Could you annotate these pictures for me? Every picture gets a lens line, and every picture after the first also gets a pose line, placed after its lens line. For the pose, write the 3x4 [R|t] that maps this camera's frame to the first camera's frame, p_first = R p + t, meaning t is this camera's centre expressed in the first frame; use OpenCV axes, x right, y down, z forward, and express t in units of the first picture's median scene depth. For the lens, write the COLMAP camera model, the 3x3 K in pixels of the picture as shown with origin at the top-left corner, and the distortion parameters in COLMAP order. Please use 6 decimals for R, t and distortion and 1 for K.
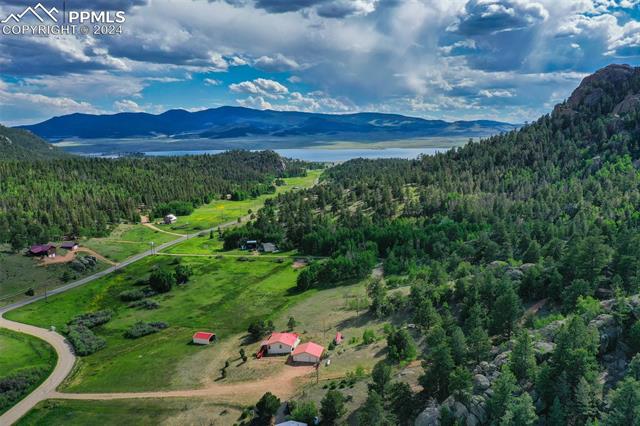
lens RADIAL K [[504.5, 0, 322.5], [0, 504.5, 212.8], [0, 0, 1]] dist [0.038025, 0.005345]
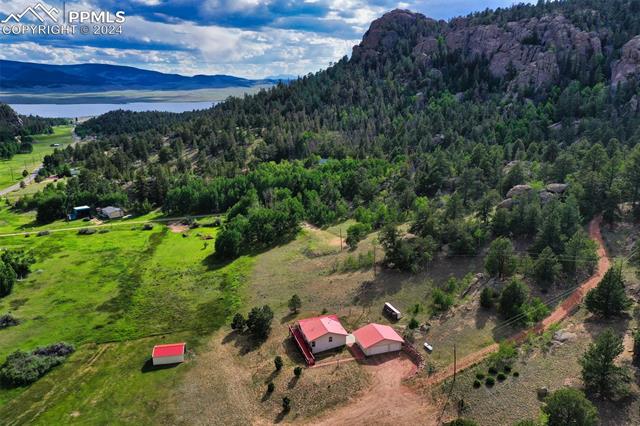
lens RADIAL K [[504.5, 0, 317.6], [0, 504.5, 214.2], [0, 0, 1]] dist [0.038025, 0.005345]
pose [[0.885335, -0.113707, 0.450836, -0.179099], [0.073516, 0.991672, 0.105746, 0.014845], [-0.459105, -0.060477, 0.886321, 0.205152]]
